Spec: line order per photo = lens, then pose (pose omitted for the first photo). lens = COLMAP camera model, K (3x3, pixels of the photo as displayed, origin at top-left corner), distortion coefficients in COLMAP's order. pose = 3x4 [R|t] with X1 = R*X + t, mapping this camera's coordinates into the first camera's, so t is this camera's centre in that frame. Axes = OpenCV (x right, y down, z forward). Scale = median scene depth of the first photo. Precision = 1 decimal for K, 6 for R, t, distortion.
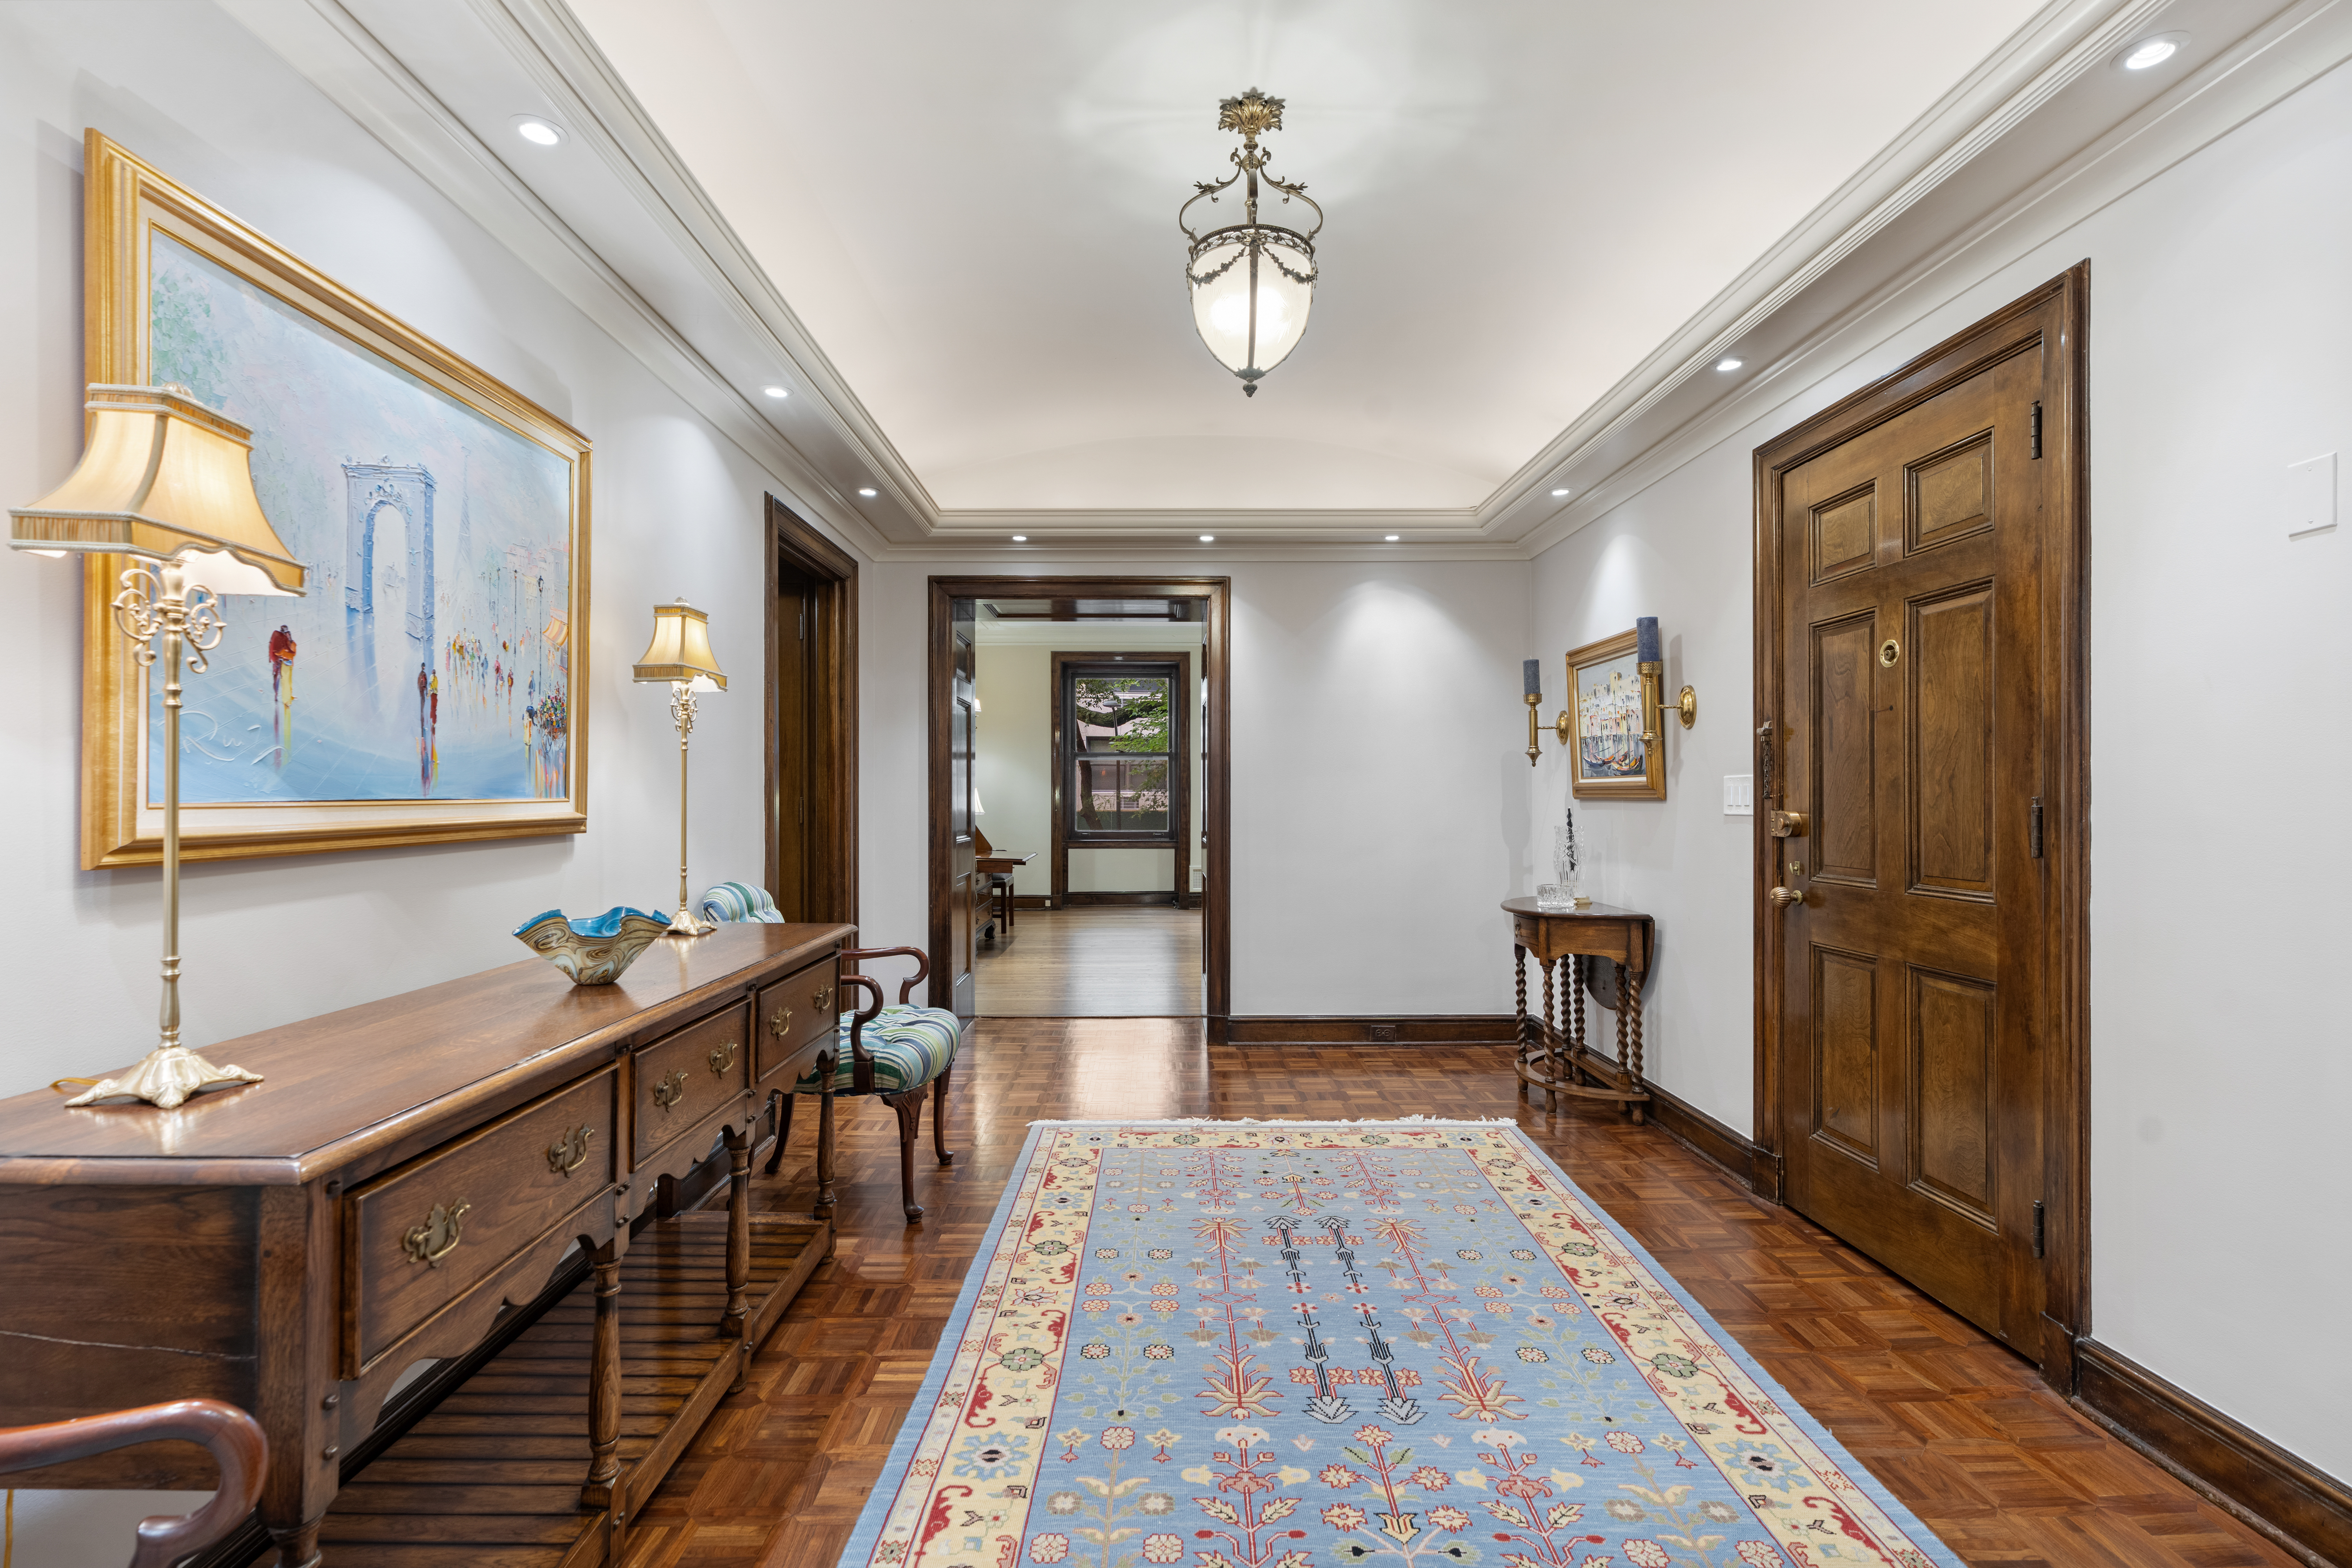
lens RADIAL K [[1062.1, 0, 1164.8], [0, 1062.1, 784.0], [0, 0, 1]] dist [-0.013338, 0.000090]
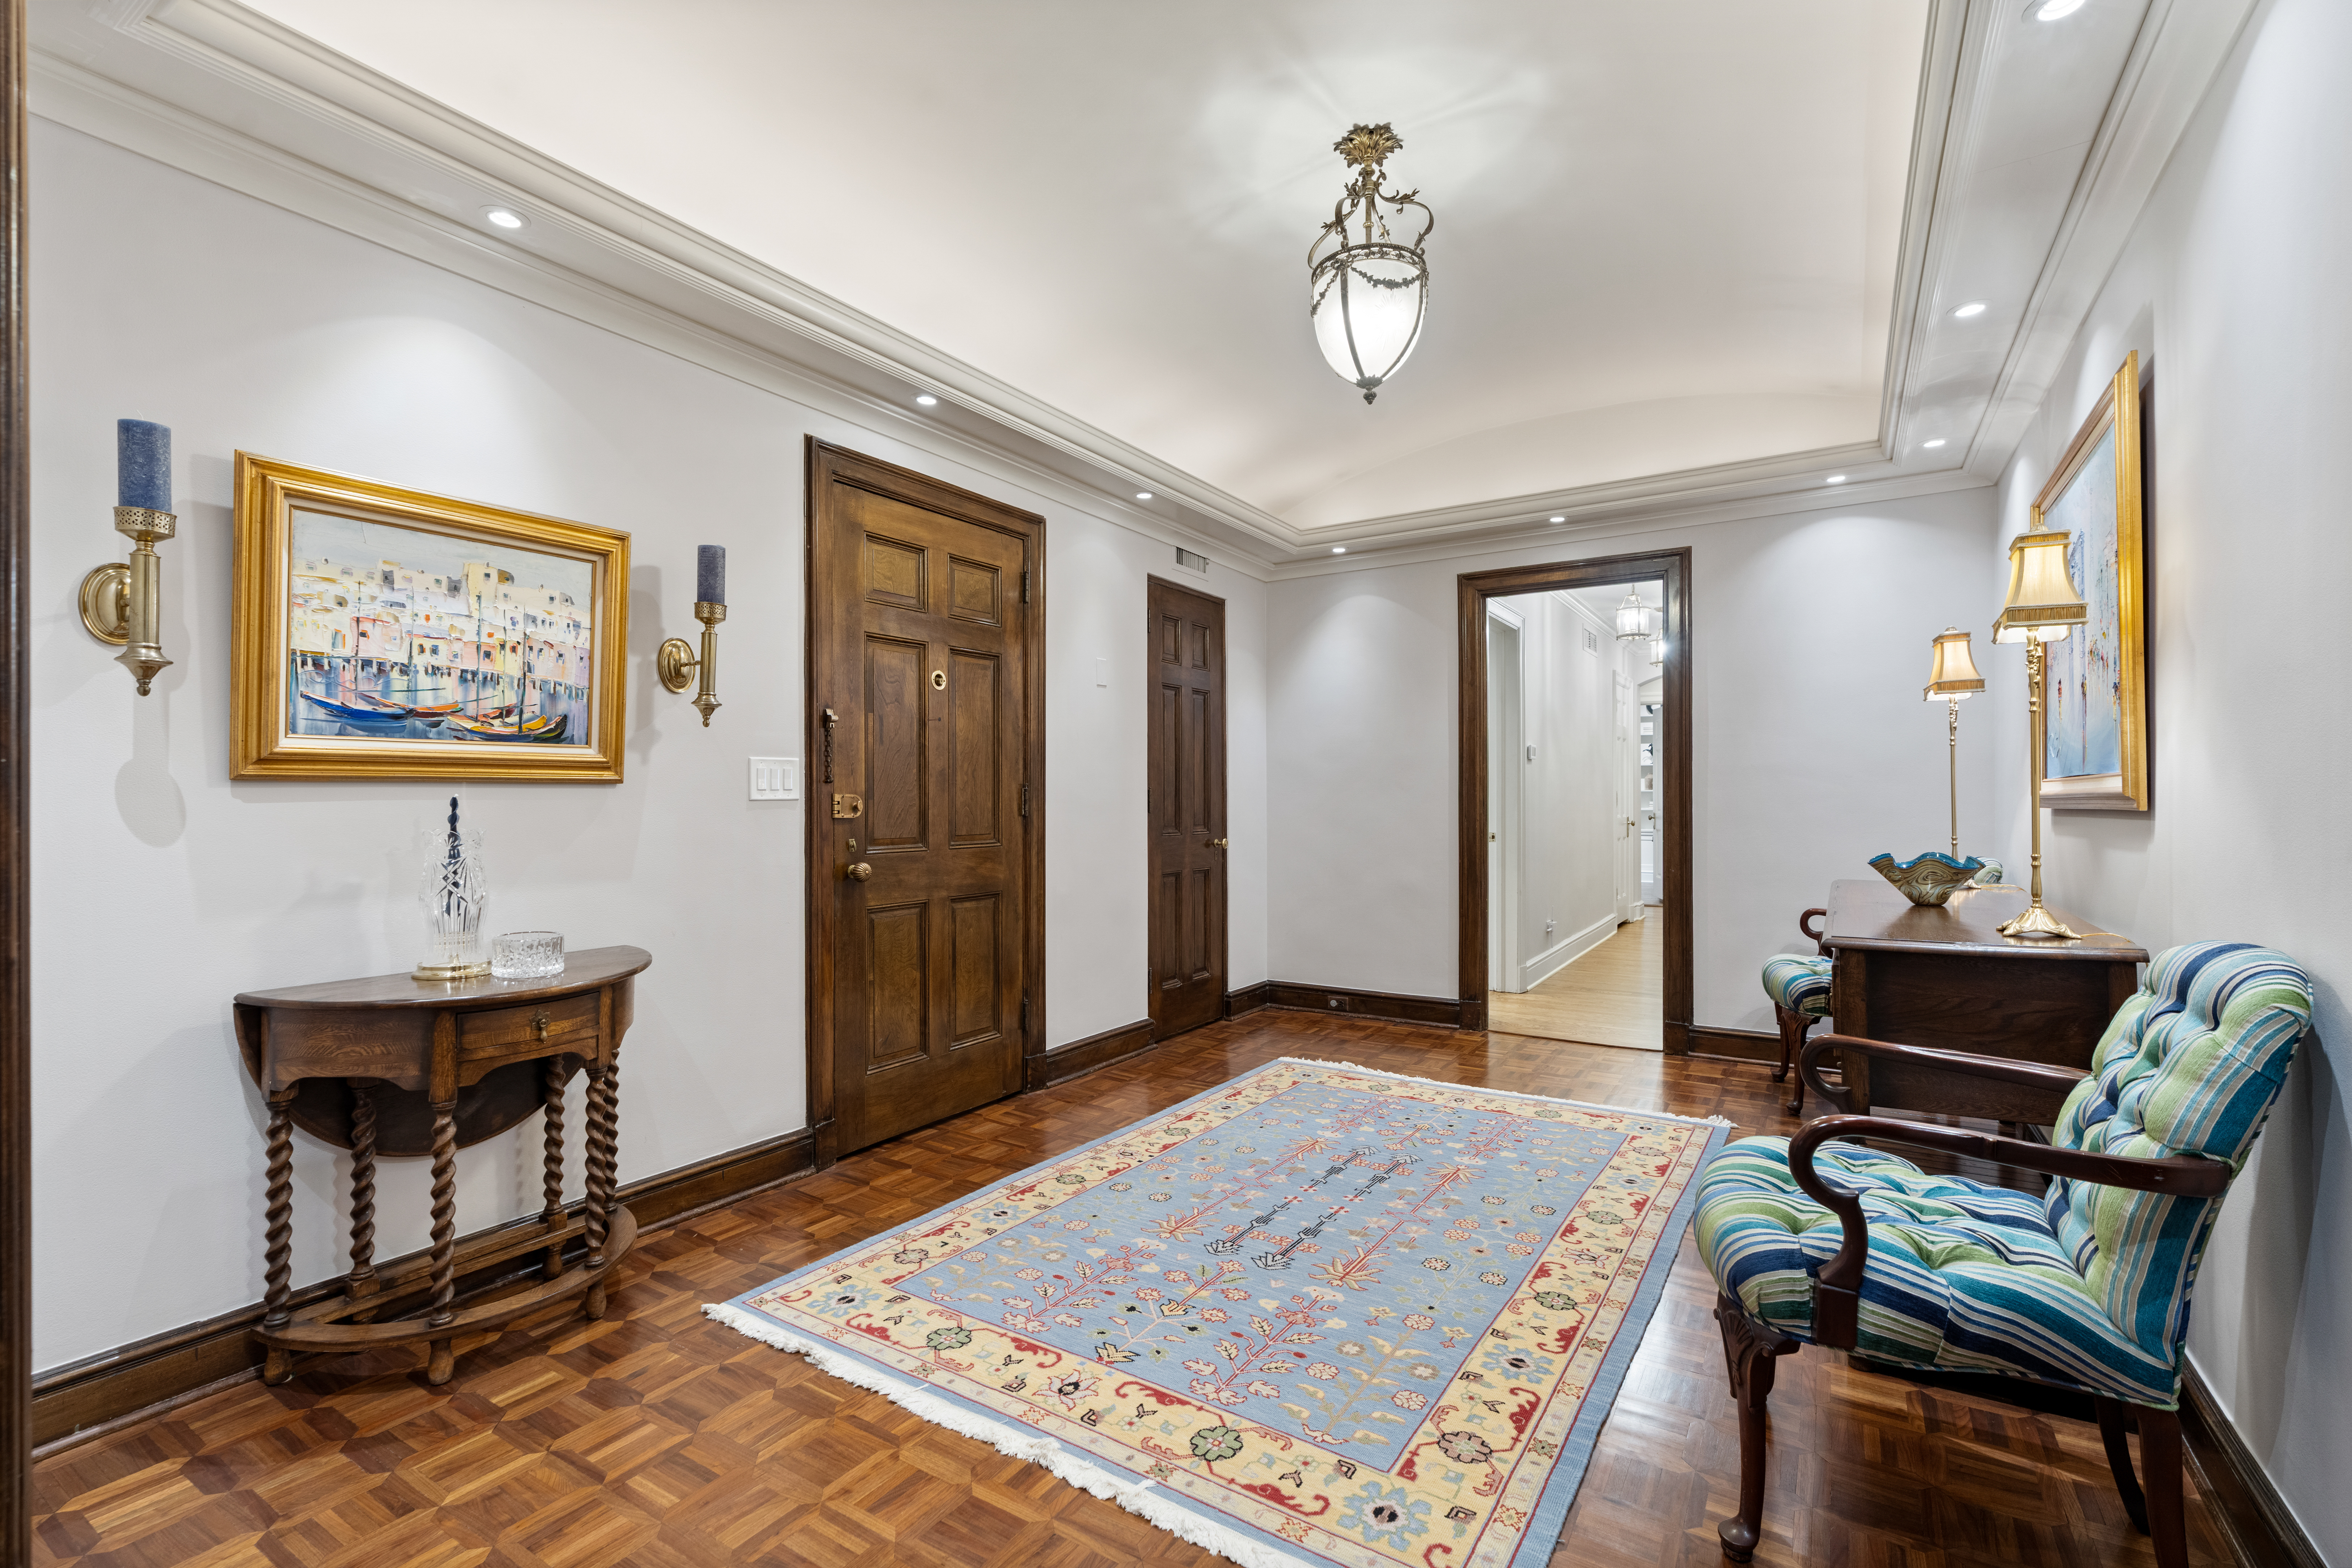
lens RADIAL K [[1062.1, 0, 1156.8], [0, 1062.1, 794.0], [0, 0, 1]] dist [-0.013338, 0.000090]
pose [[-0.834939, 0.002947, 0.550335, -0.317549], [-0.002791, 0.999950, -0.009590, 0.038736], [-0.550335, -0.009543, -0.834889, 1.941911]]
